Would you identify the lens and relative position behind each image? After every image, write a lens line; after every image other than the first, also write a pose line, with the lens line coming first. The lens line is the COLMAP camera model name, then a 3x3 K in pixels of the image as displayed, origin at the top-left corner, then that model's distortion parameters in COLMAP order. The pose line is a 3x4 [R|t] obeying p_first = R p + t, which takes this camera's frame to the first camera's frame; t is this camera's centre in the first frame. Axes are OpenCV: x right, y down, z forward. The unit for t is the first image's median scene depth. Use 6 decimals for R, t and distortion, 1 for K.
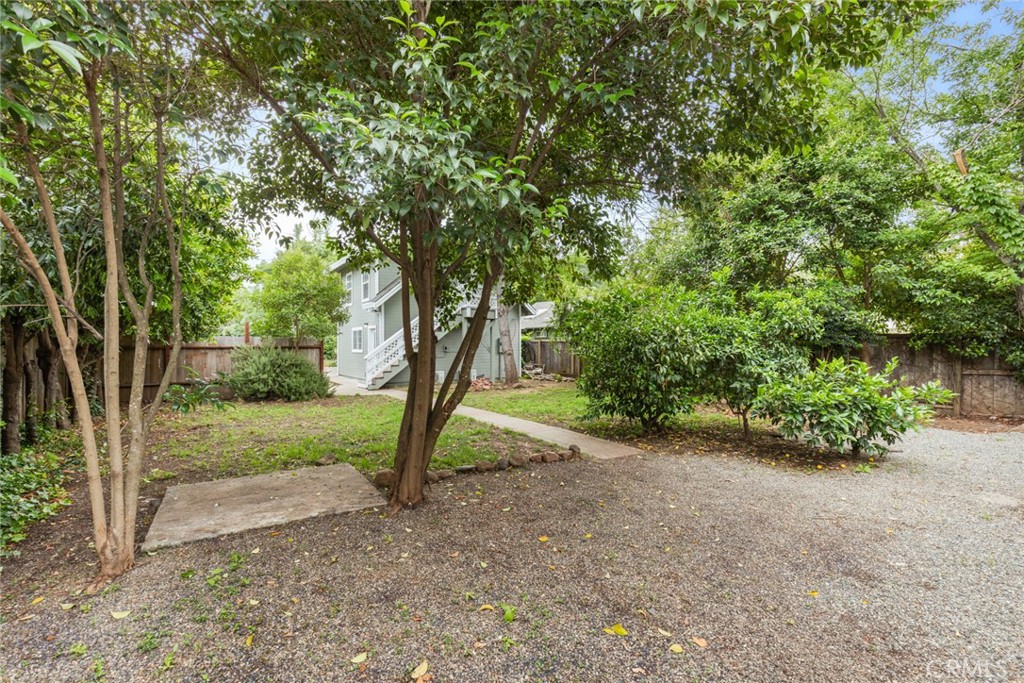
lens RADIAL K [[467.0, 0, 511.8], [0, 467.0, 348.5], [0, 0, 1]] dist [0.001930, 0.000100]
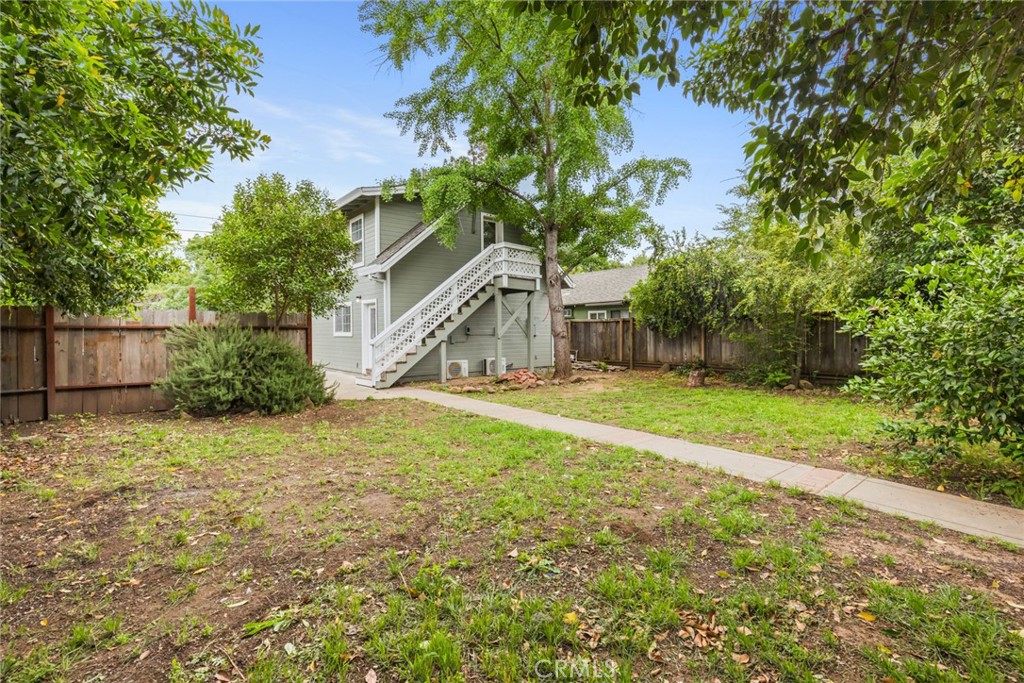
lens RADIAL K [[467.0, 0, 512.2], [0, 467.0, 334.6], [0, 0, 1]] dist [0.001930, 0.000100]
pose [[0.993930, -0.003897, 0.109944, -0.215005], [0.003514, 0.999987, 0.003672, 0.006576], [-0.109957, -0.003263, 0.993931, 0.337410]]
